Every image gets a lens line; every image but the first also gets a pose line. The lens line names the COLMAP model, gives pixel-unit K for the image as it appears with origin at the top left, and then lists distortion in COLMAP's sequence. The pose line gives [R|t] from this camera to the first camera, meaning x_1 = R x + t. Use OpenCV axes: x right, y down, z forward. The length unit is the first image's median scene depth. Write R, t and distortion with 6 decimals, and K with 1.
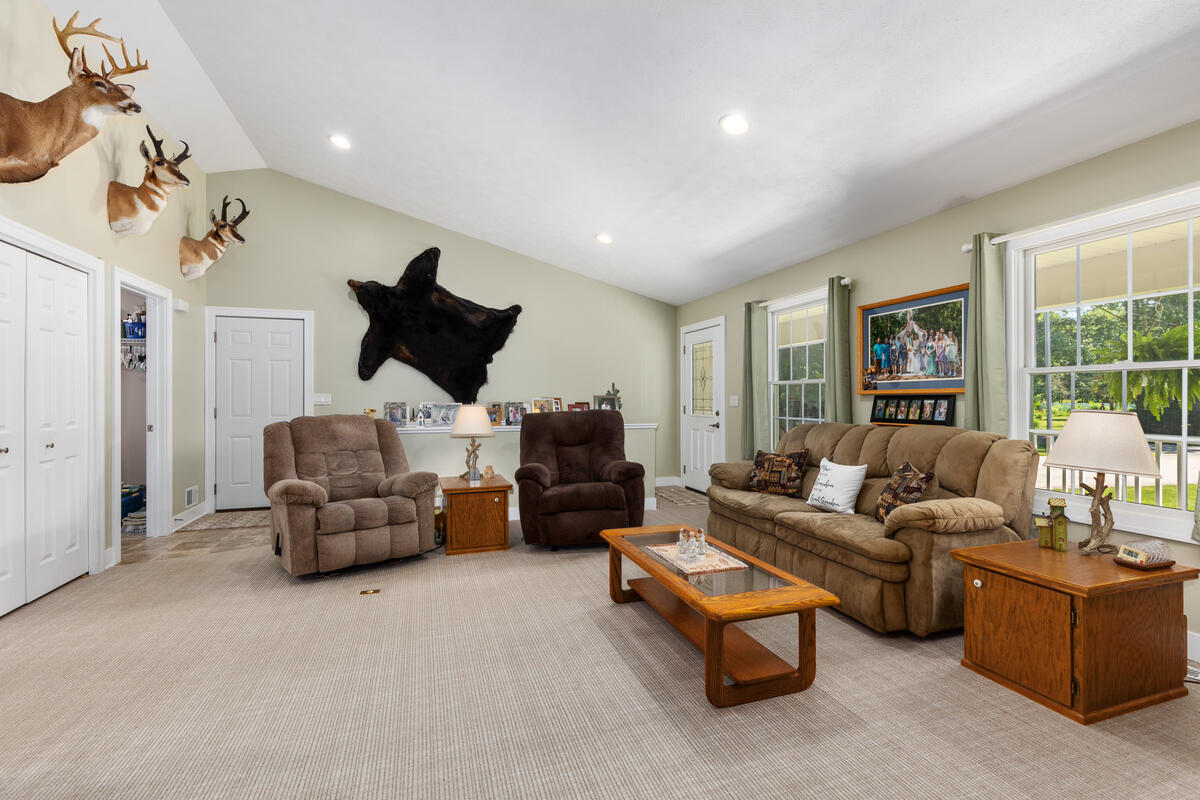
lens RADIAL K [[542.6, 0, 613.6], [0, 542.6, 402.2], [0, 0, 1]] dist [0.004310, 0.000533]
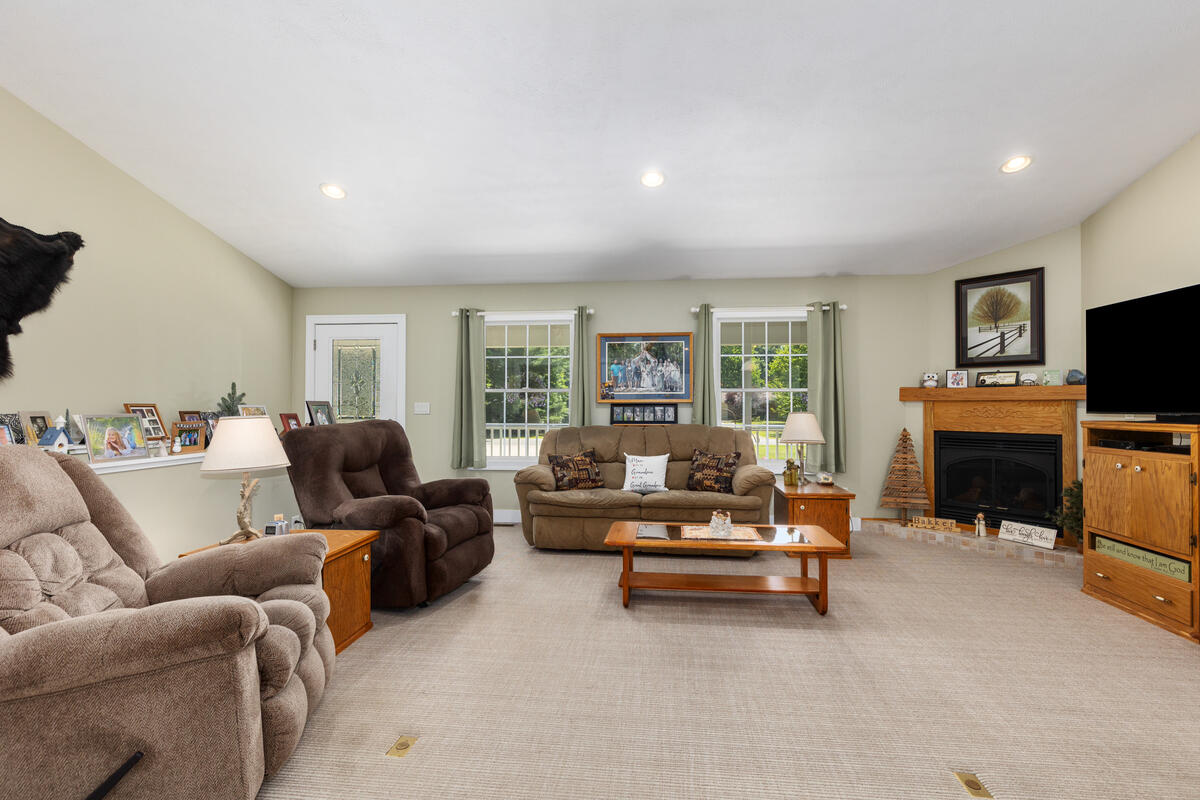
lens RADIAL K [[542.6, 0, 613.6], [0, 542.6, 402.2], [0, 0, 1]] dist [0.004310, 0.000533]
pose [[0.422976, 0.005897, 0.906122, -0.755747], [0.004236, 0.999955, -0.008485, -0.004929], [-0.906131, 0.007428, 0.422932, 0.480649]]
